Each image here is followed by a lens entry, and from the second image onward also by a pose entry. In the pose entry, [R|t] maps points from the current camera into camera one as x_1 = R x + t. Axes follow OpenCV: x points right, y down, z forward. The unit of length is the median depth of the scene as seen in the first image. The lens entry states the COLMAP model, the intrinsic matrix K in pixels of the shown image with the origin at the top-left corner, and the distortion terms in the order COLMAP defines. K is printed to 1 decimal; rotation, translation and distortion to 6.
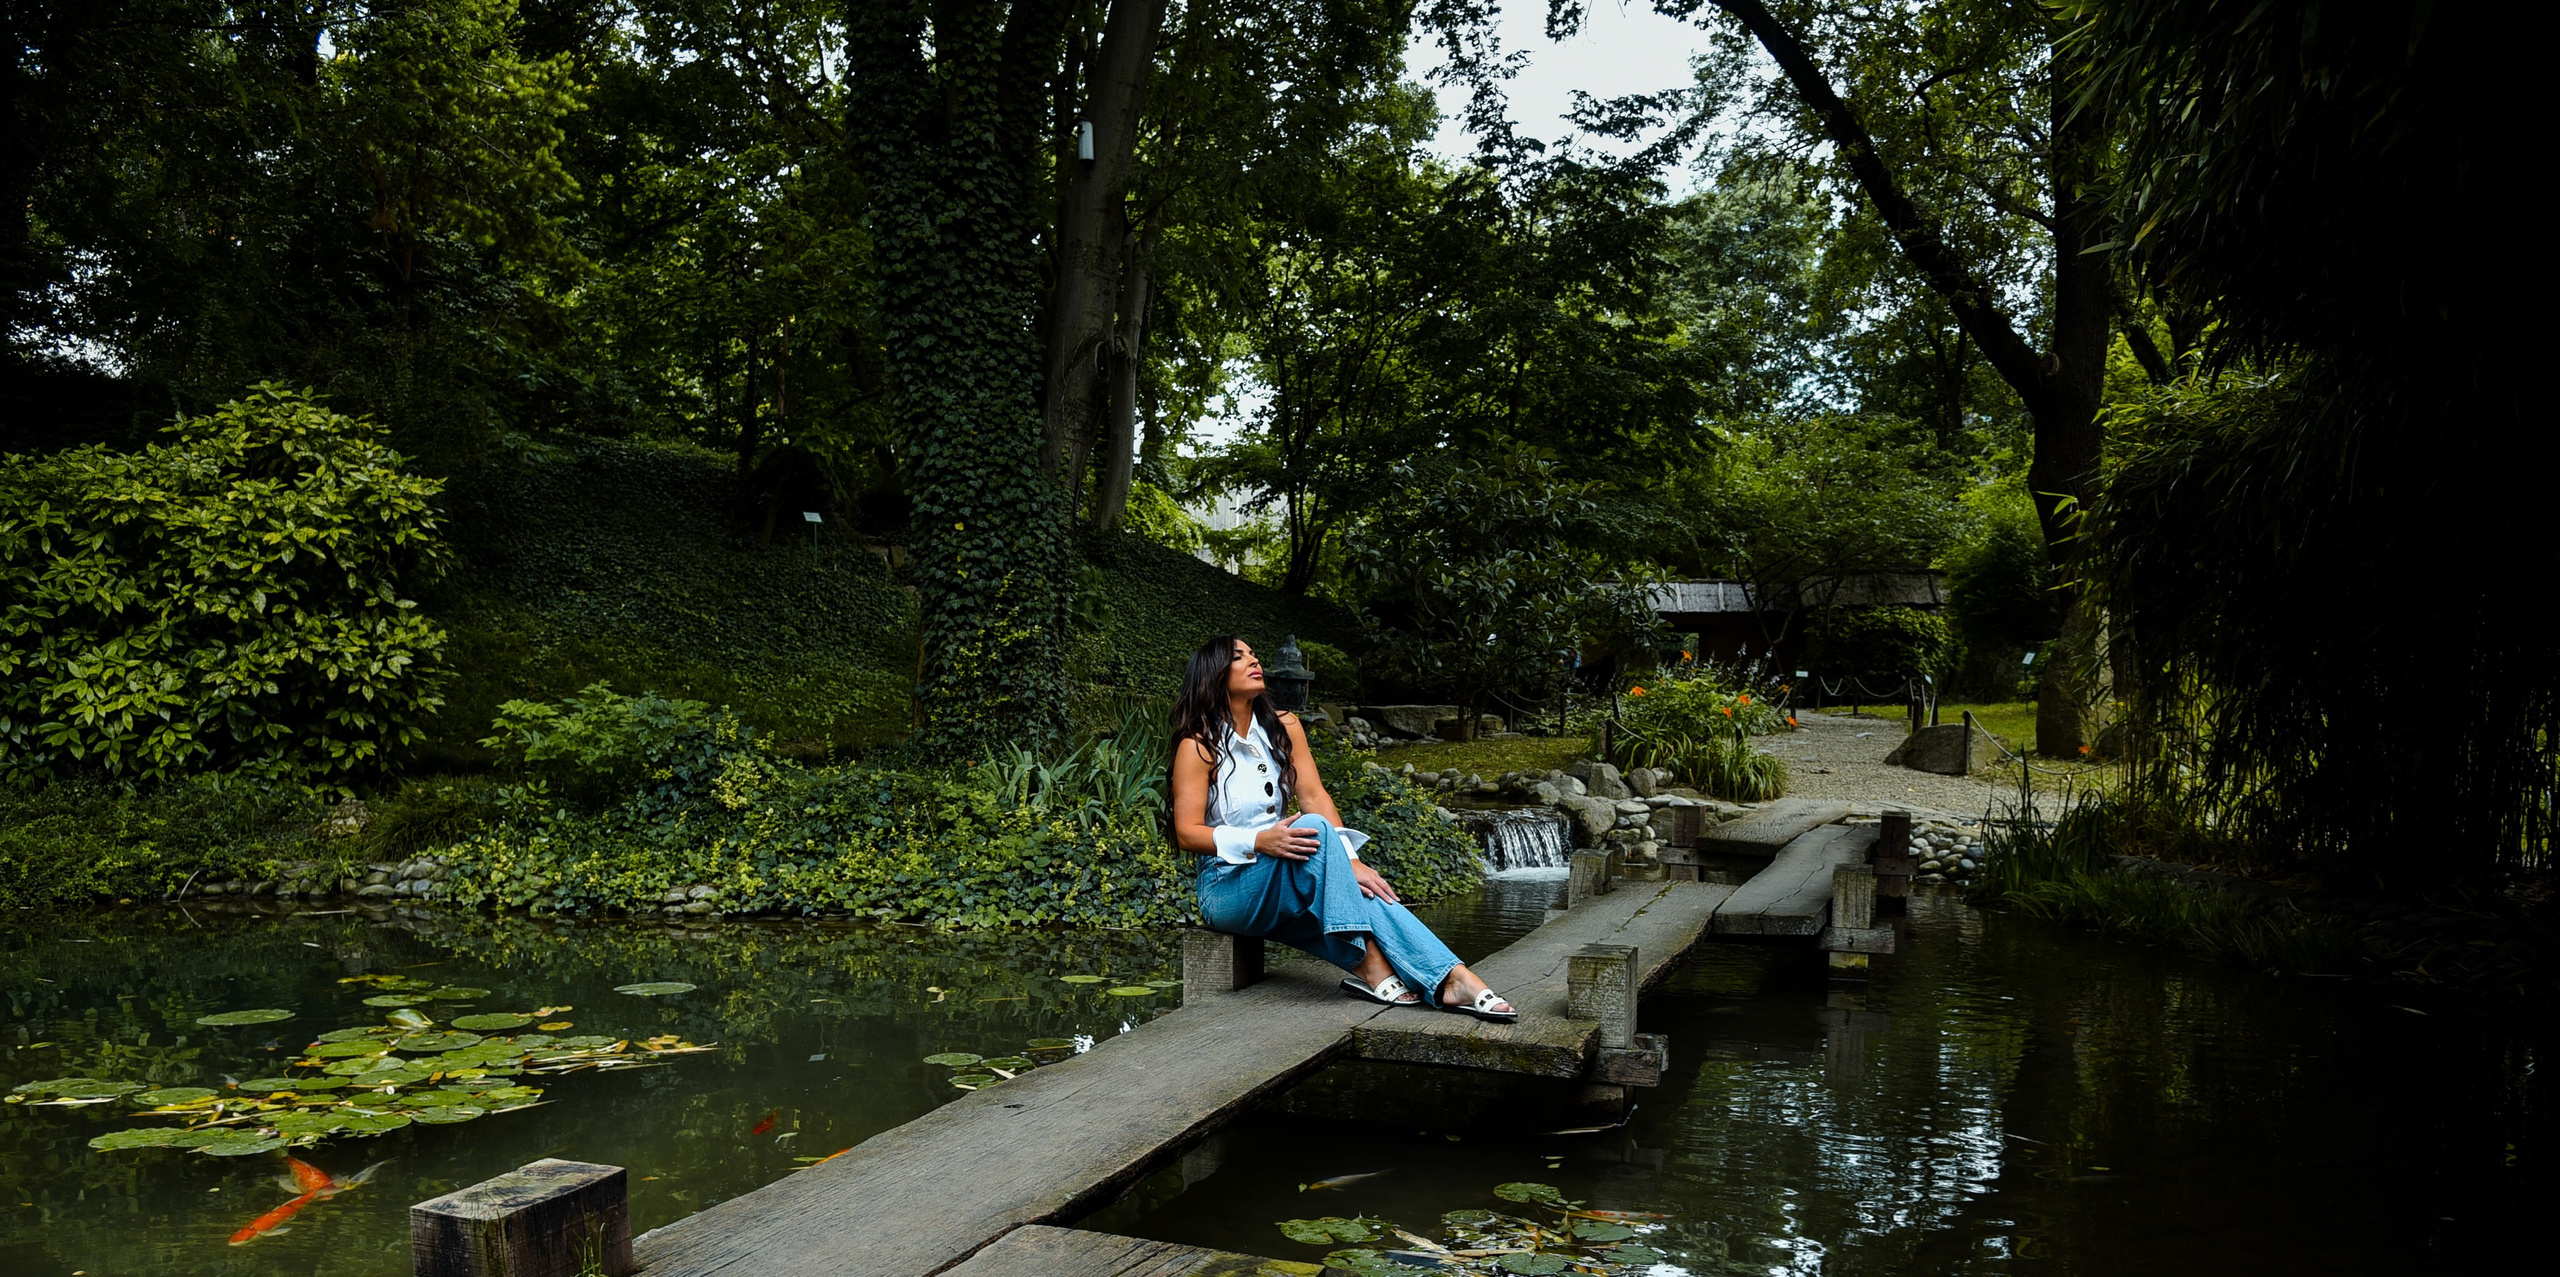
lens RADIAL K [[1799.4, 0, 1278.2], [0, 1799.4, 806.3], [0, 0, 1]] dist [-0.108813, 0.065879]
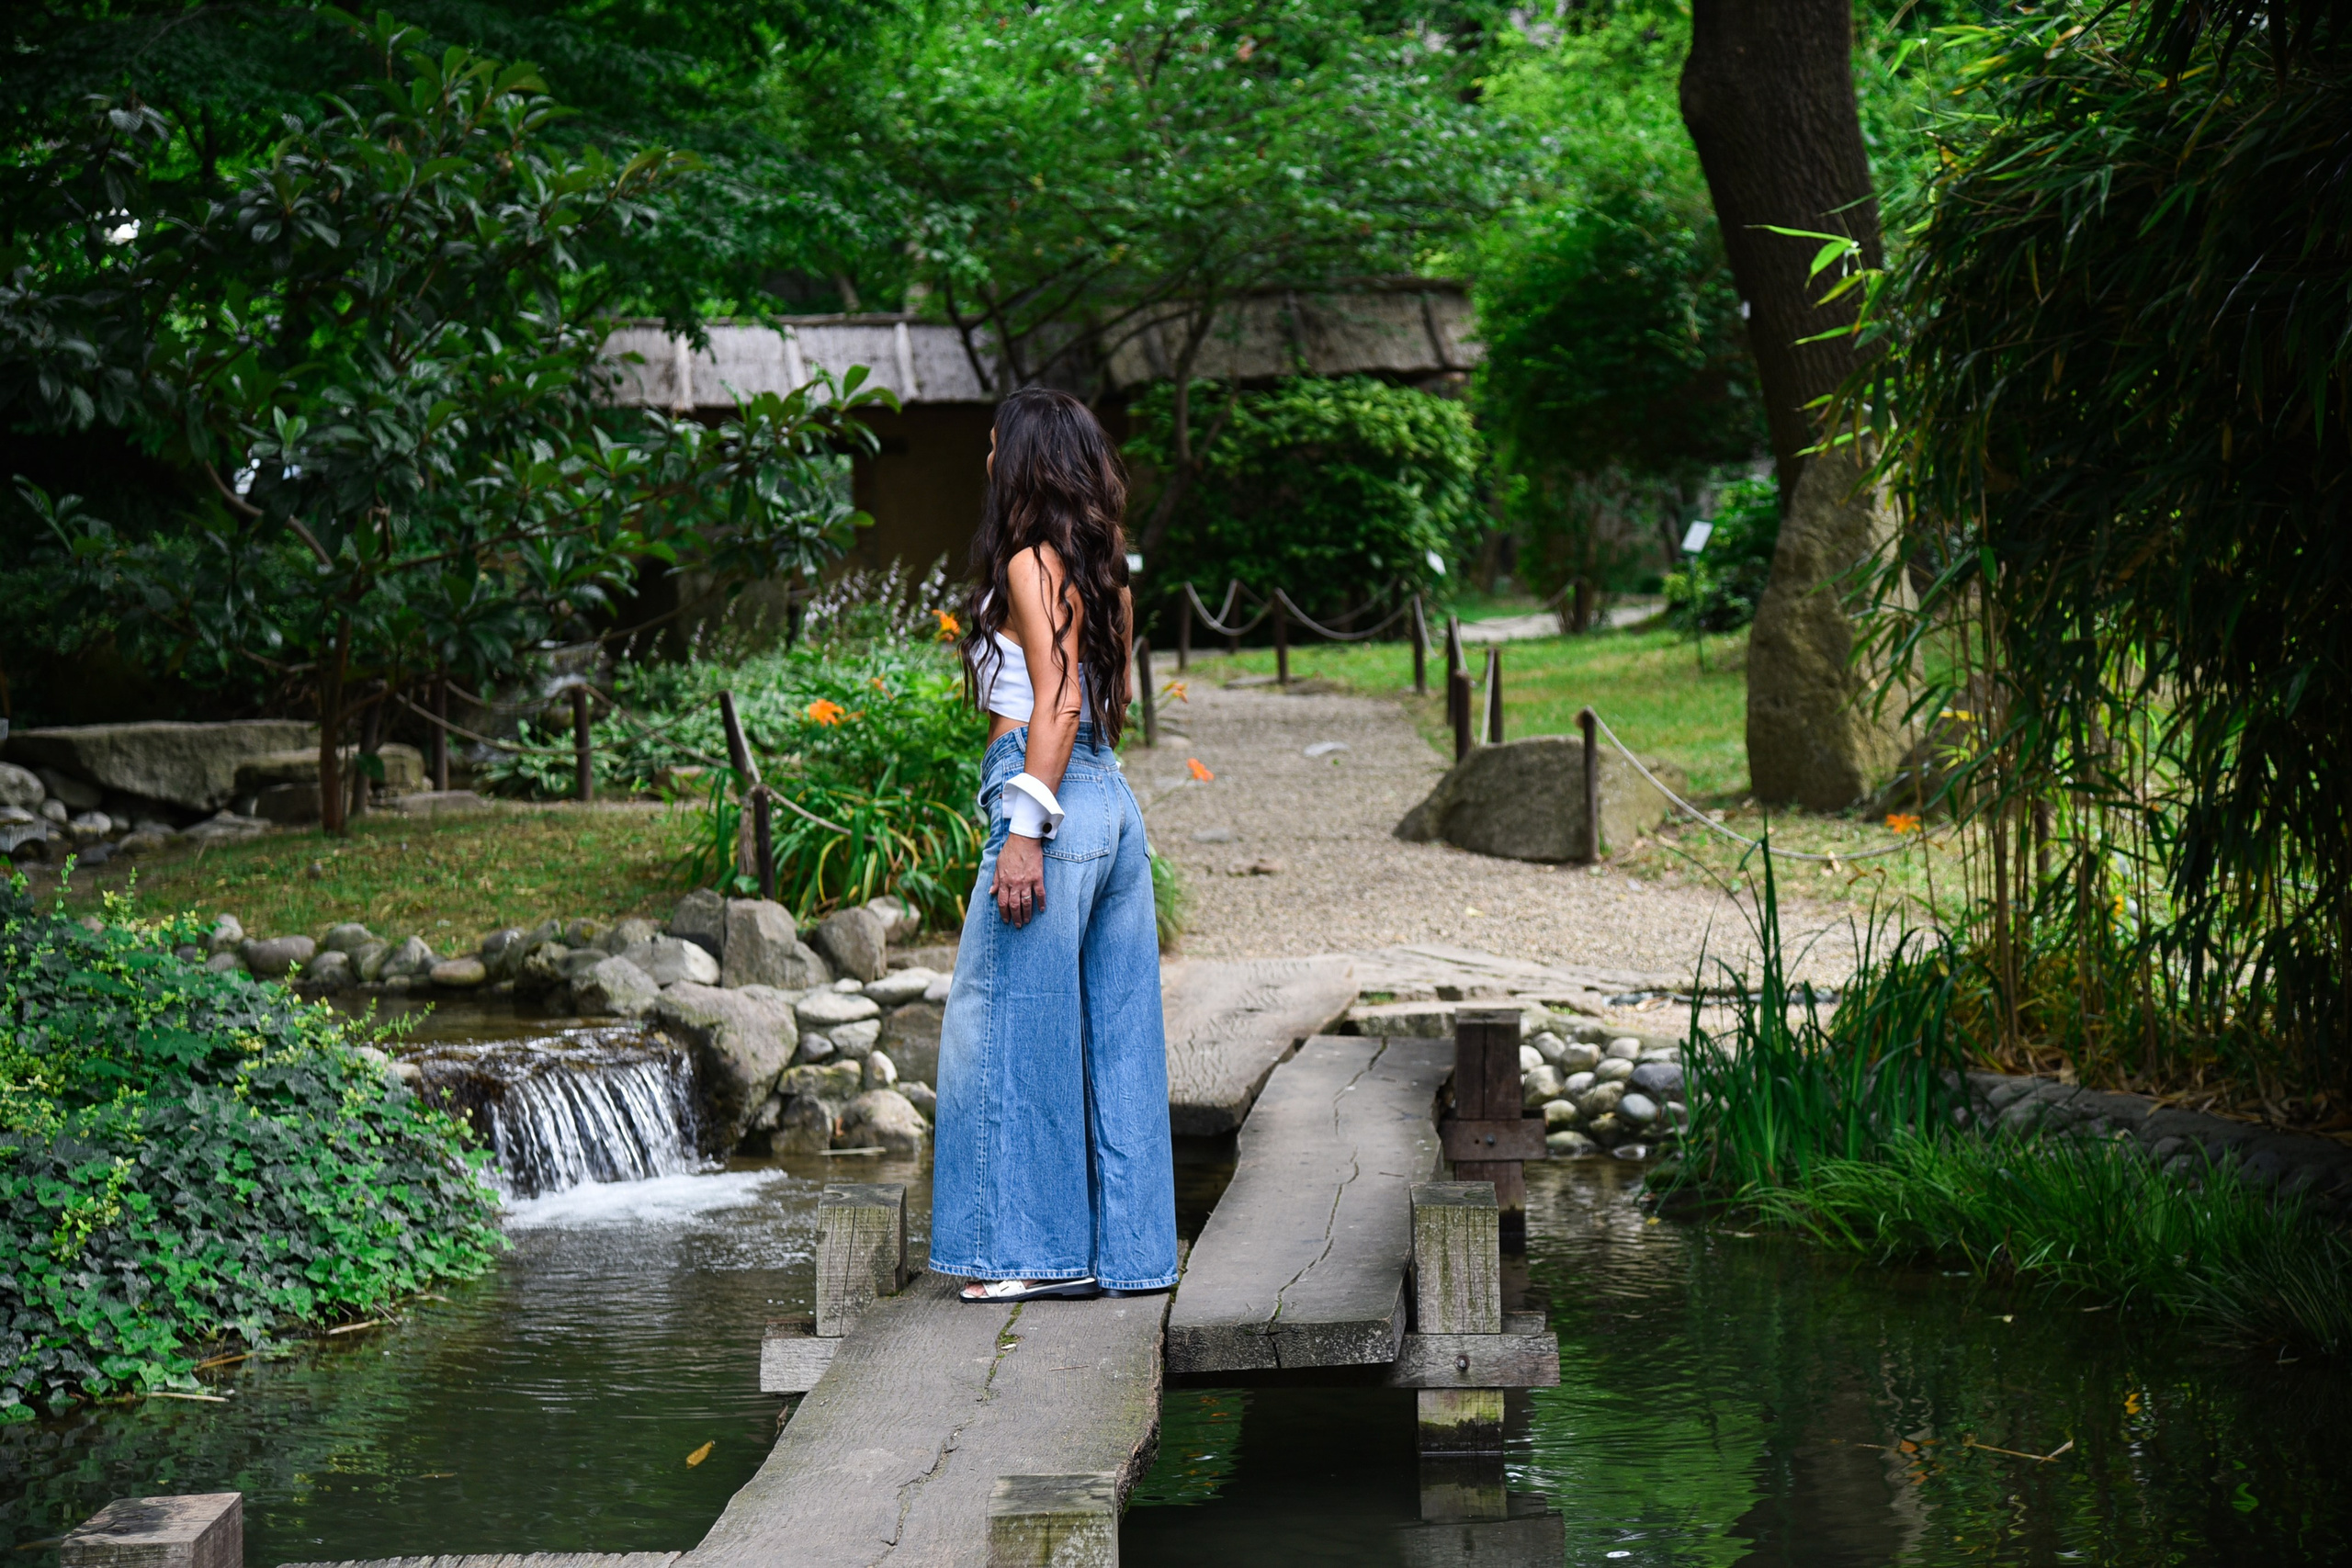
lens RADIAL K [[4974.2, 0, 1176.0], [0, 4974.2, 784.0], [0, 0, 1]] dist [0.548333, 0.067467]
pose [[0.951321, -0.048202, 0.304410, -0.068890], [0.053227, 0.998549, -0.008227, -0.035604], [-0.303571, 0.024030, 0.952506, -0.098901]]
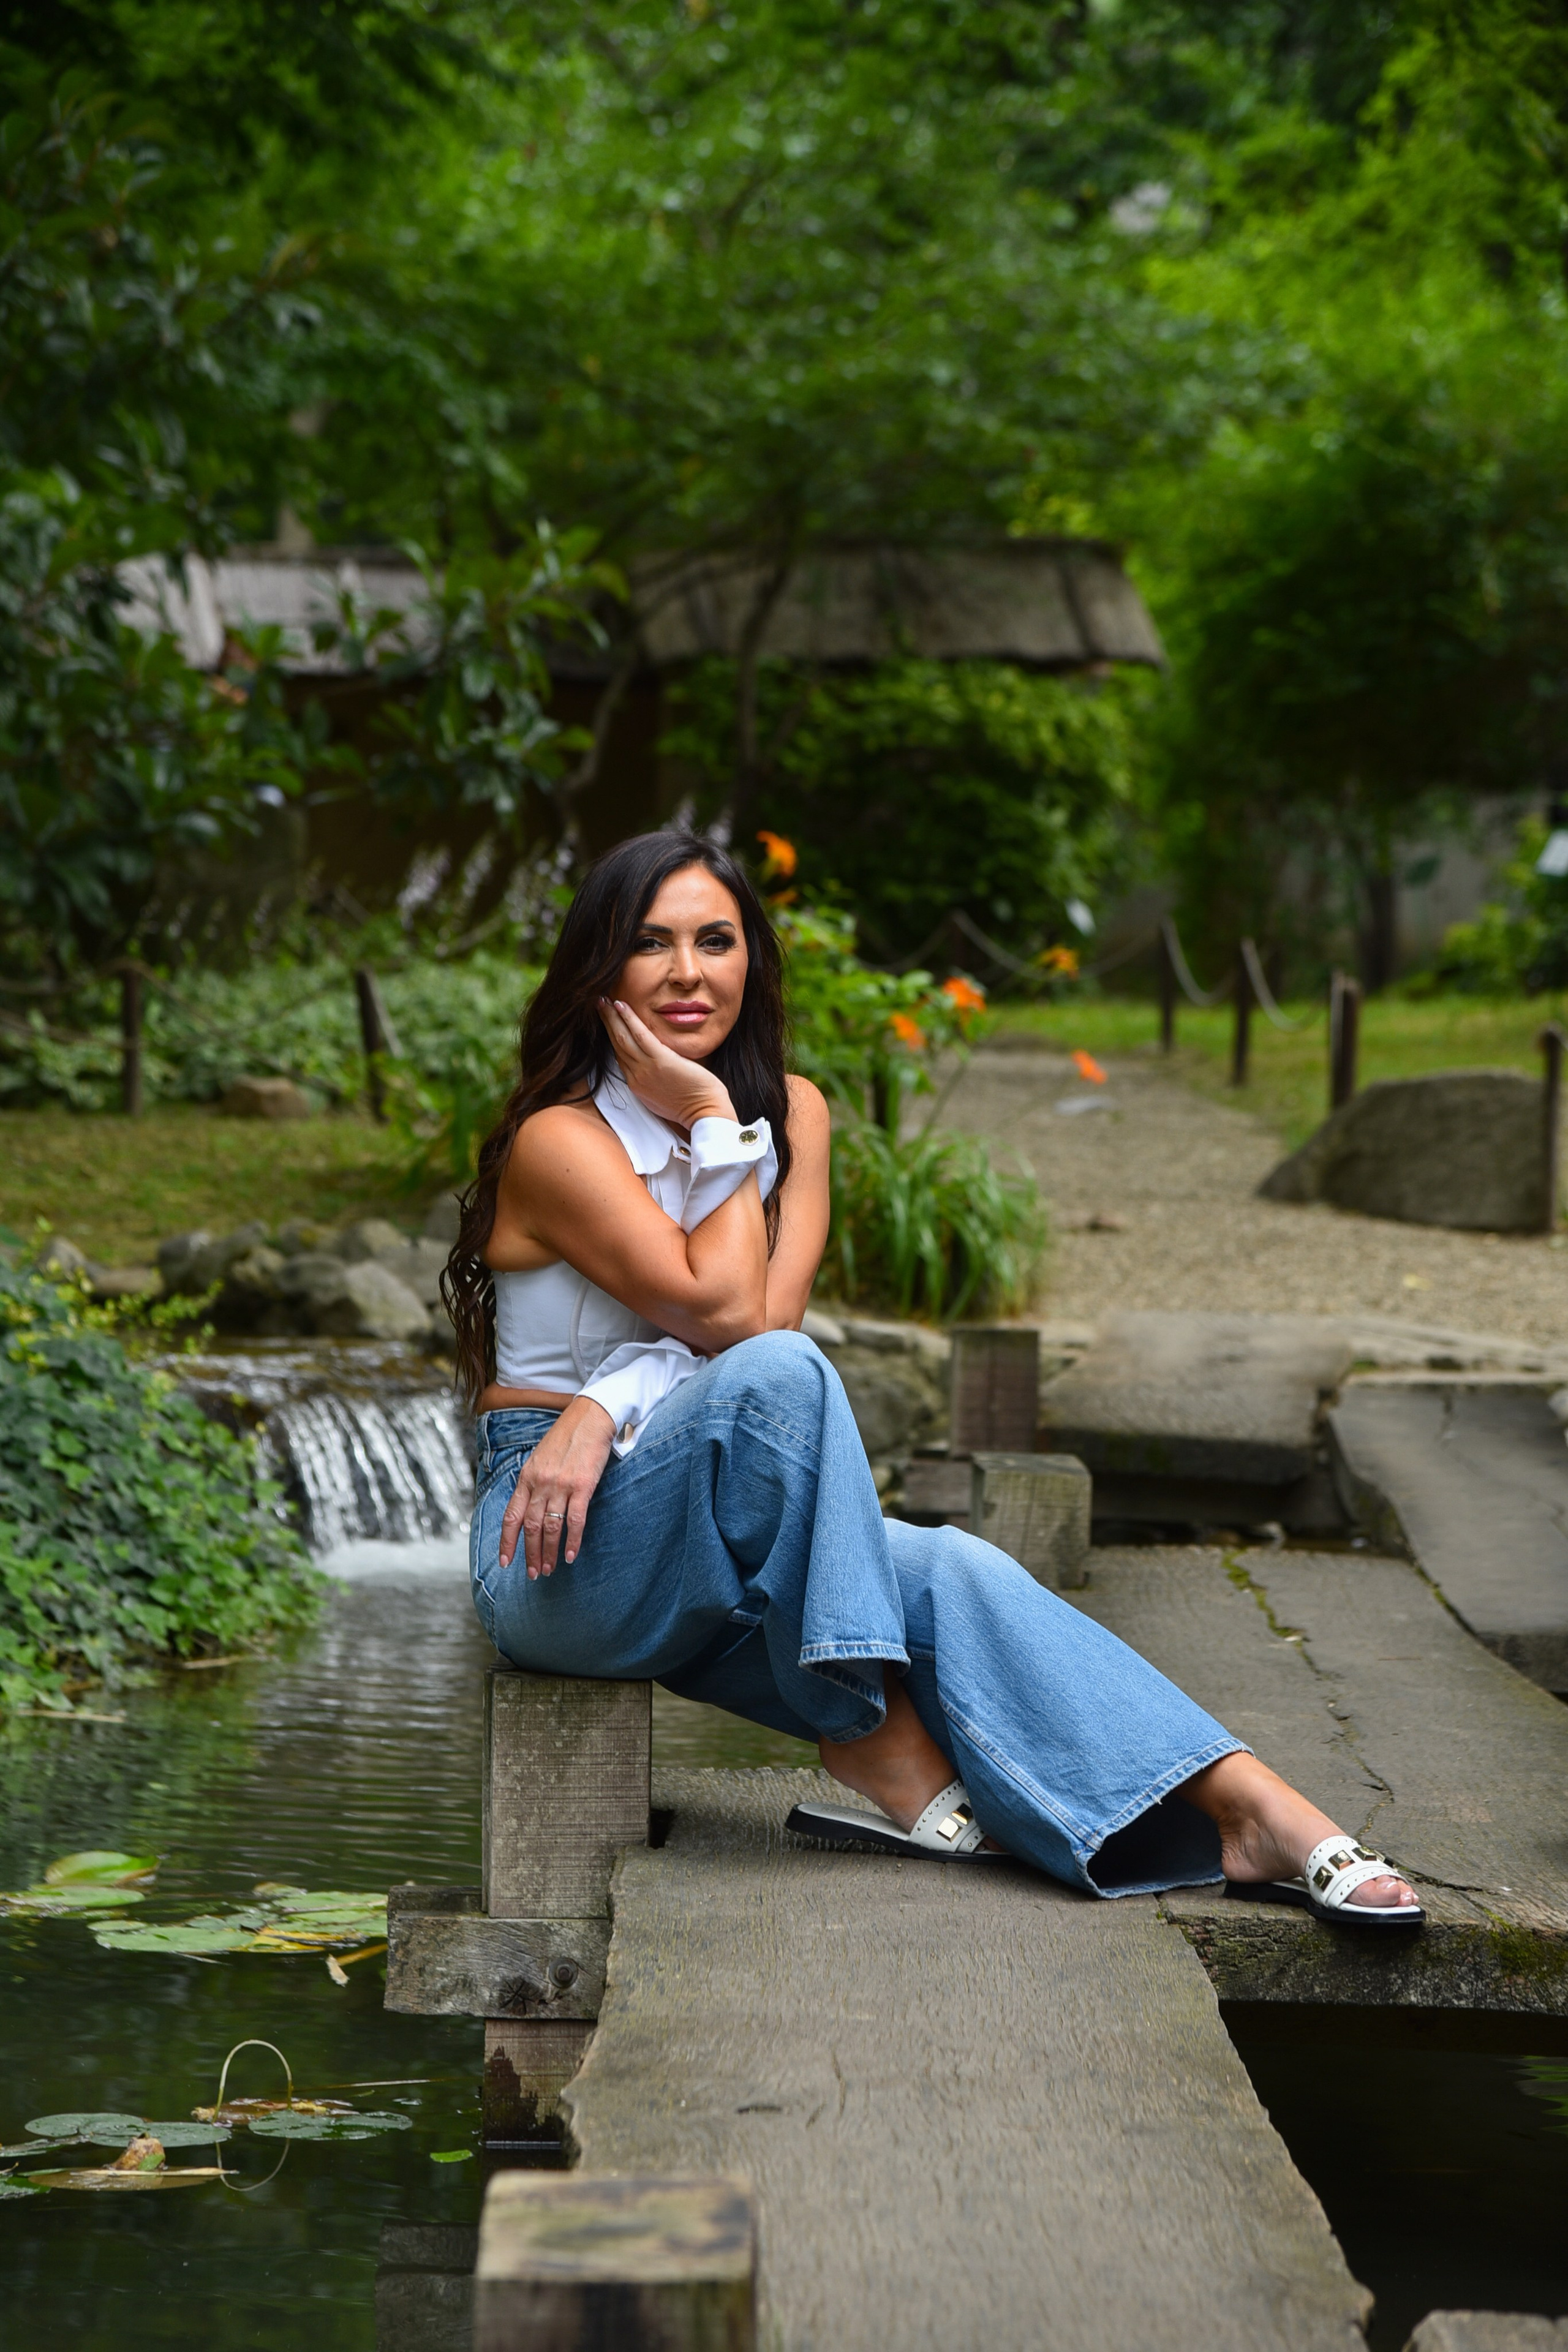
lens RADIAL K [[6877.5, 0, 784.0], [0, 6877.5, 1176.0], [0, 0, 1]] dist [0.958397, 1.775334]
pose [[0.933259, -0.002476, 0.359196, -0.200373], [0.013162, 0.999540, -0.027308, 0.004452], [-0.358963, 0.030214, 0.932863, -0.108086]]
